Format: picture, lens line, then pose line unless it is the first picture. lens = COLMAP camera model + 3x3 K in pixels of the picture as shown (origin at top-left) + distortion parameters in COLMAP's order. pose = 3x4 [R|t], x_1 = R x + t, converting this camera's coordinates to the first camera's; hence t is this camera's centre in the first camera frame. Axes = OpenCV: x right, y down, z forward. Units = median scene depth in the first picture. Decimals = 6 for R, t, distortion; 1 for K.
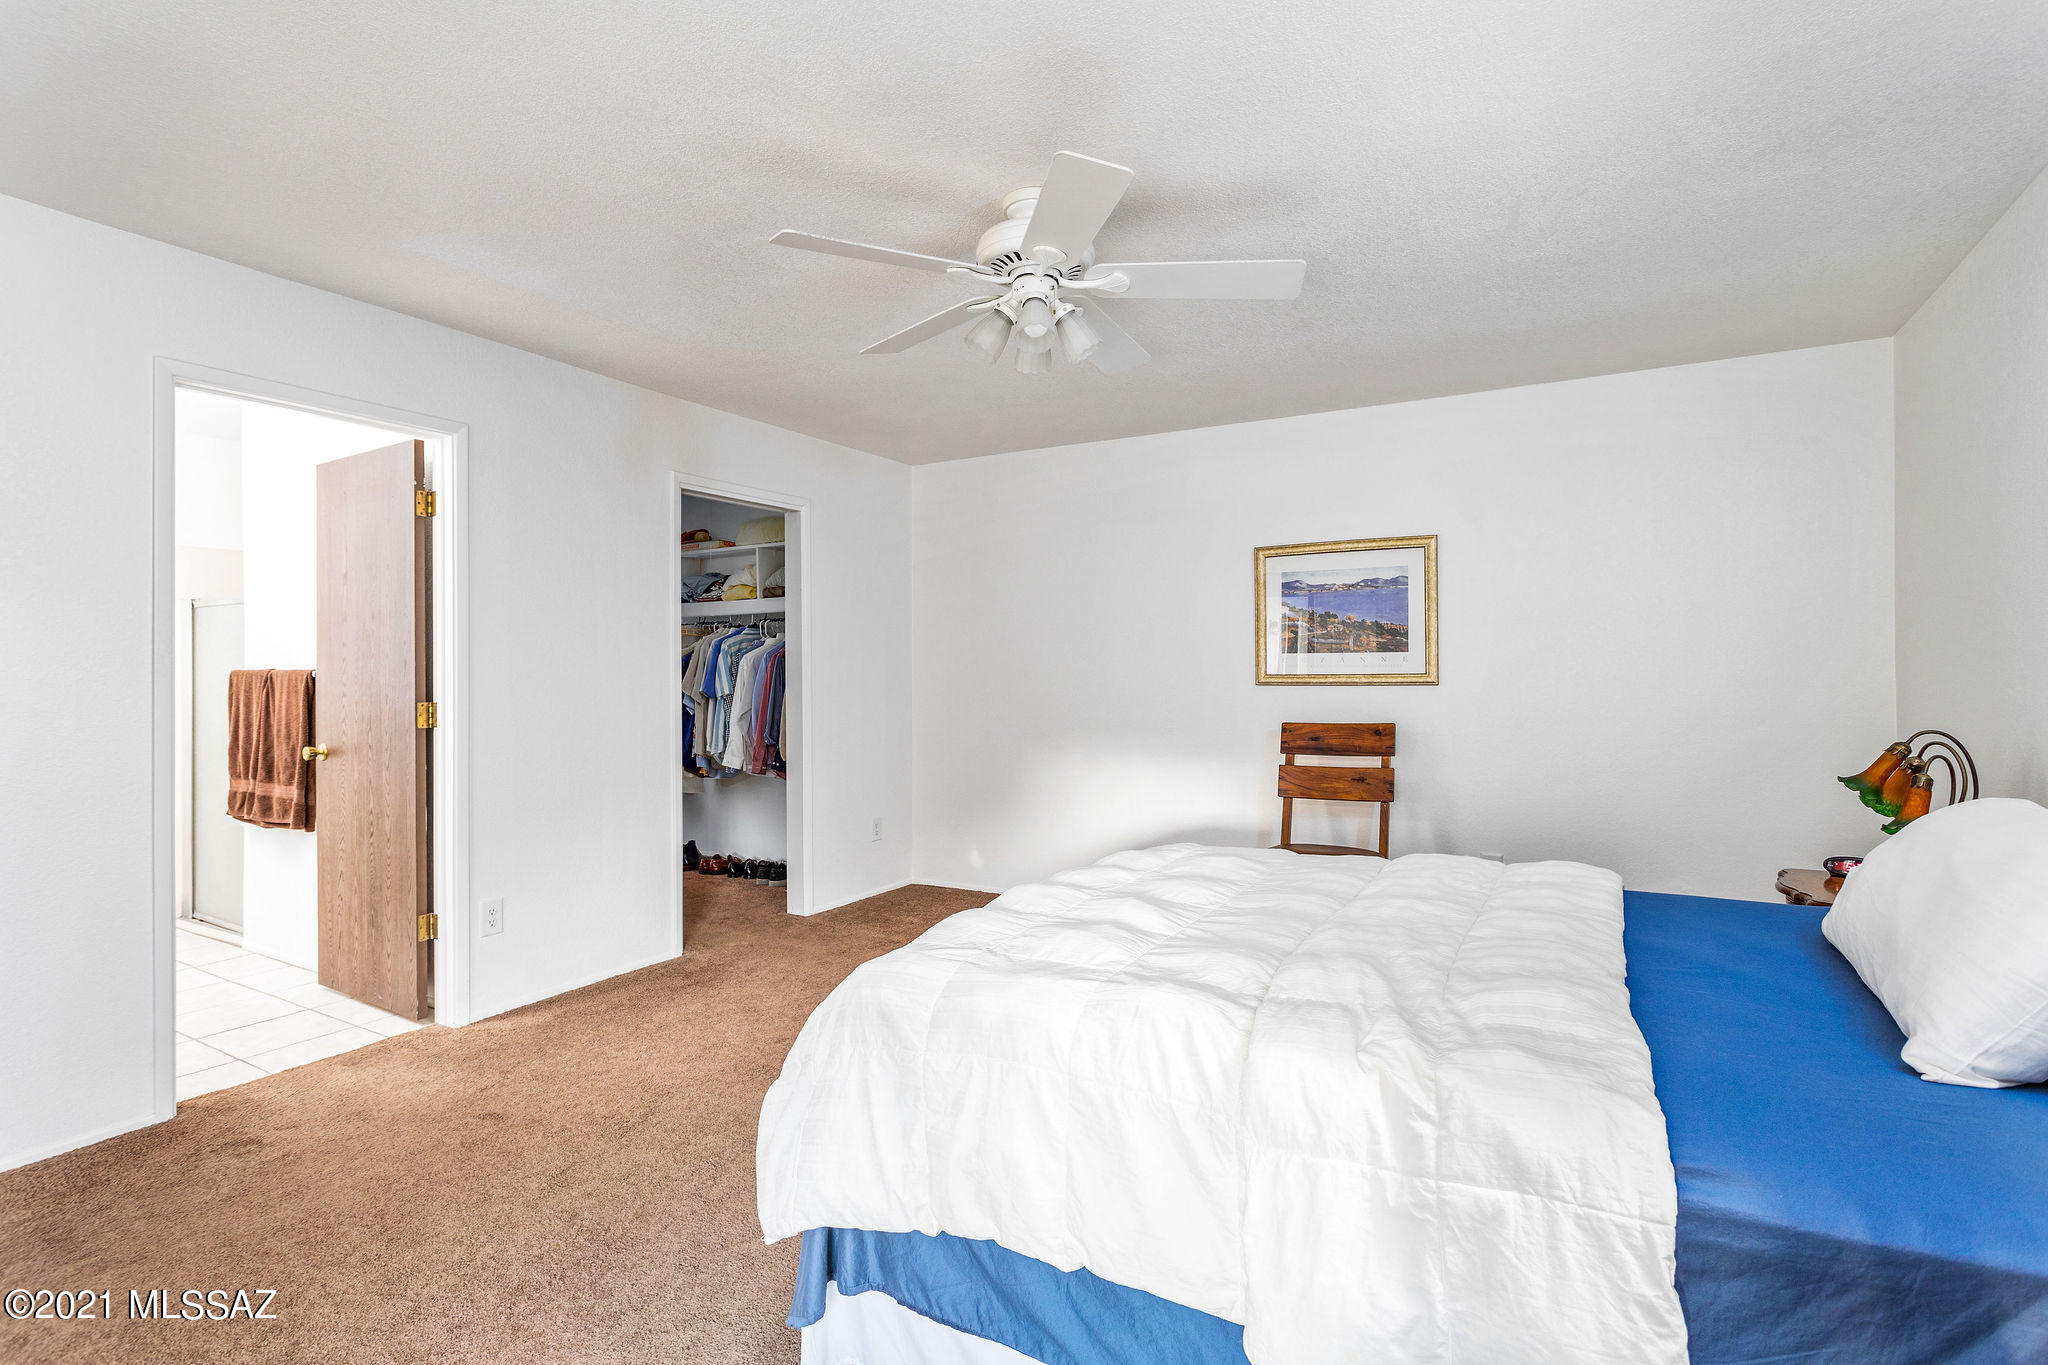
lens RADIAL K [[967.6, 0, 1028.5], [0, 967.6, 667.9], [0, 0, 1]] dist [0.001110, 0.000524]
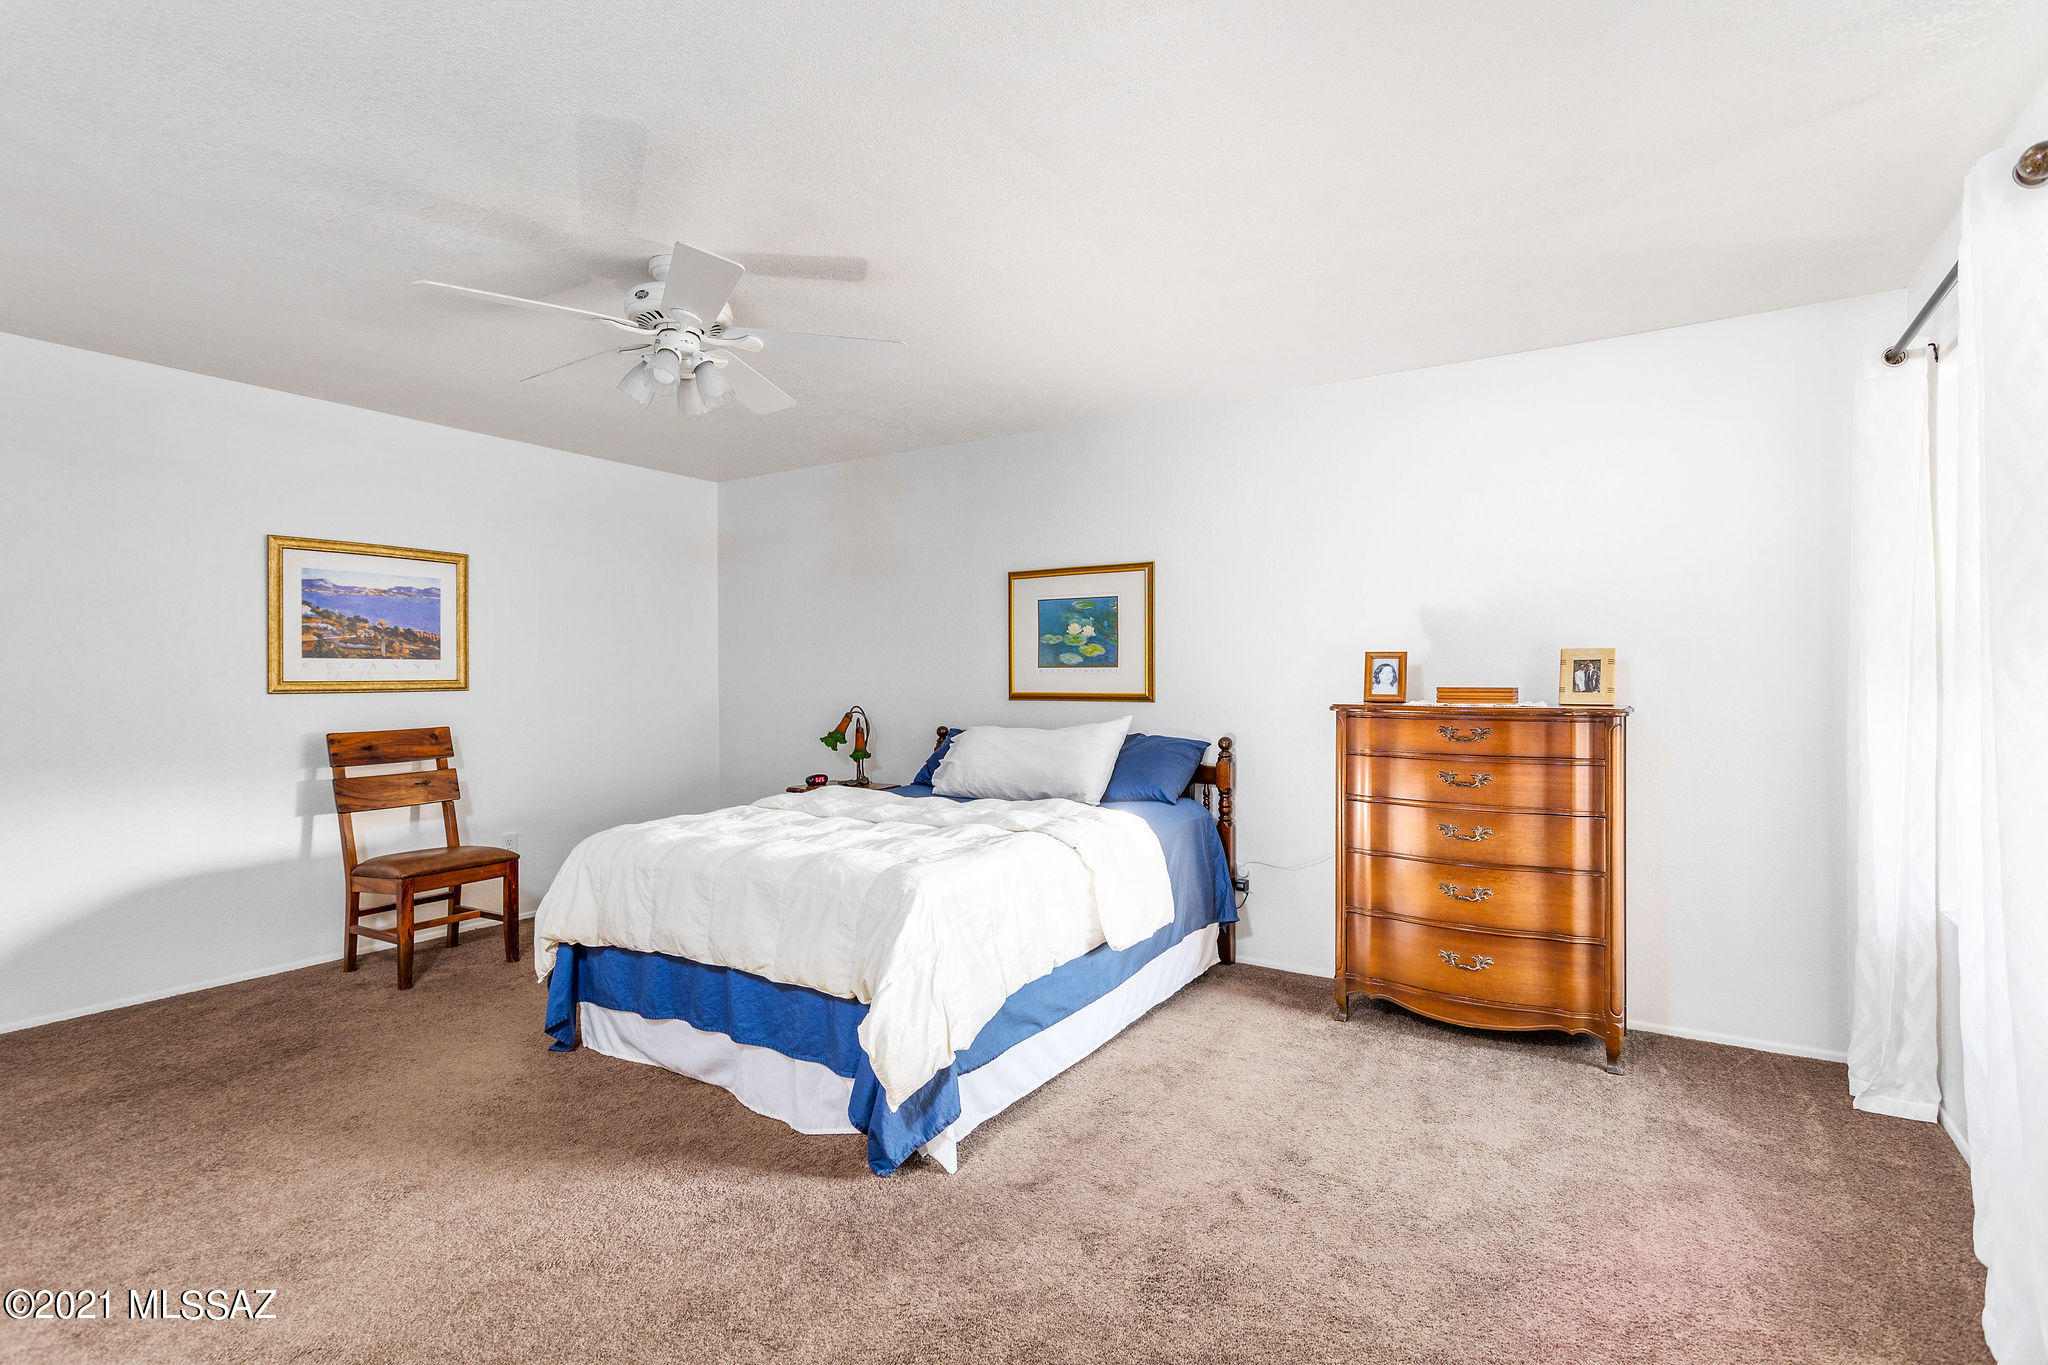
lens RADIAL K [[967.6, 0, 1028.5], [0, 967.6, 667.9], [0, 0, 1]] dist [0.001110, 0.000524]
pose [[0.039746, 0.007310, 0.999183, -0.637751], [-0.007933, 0.999944, -0.007000, -0.004866], [-0.999178, -0.007648, 0.039802, 0.302709]]
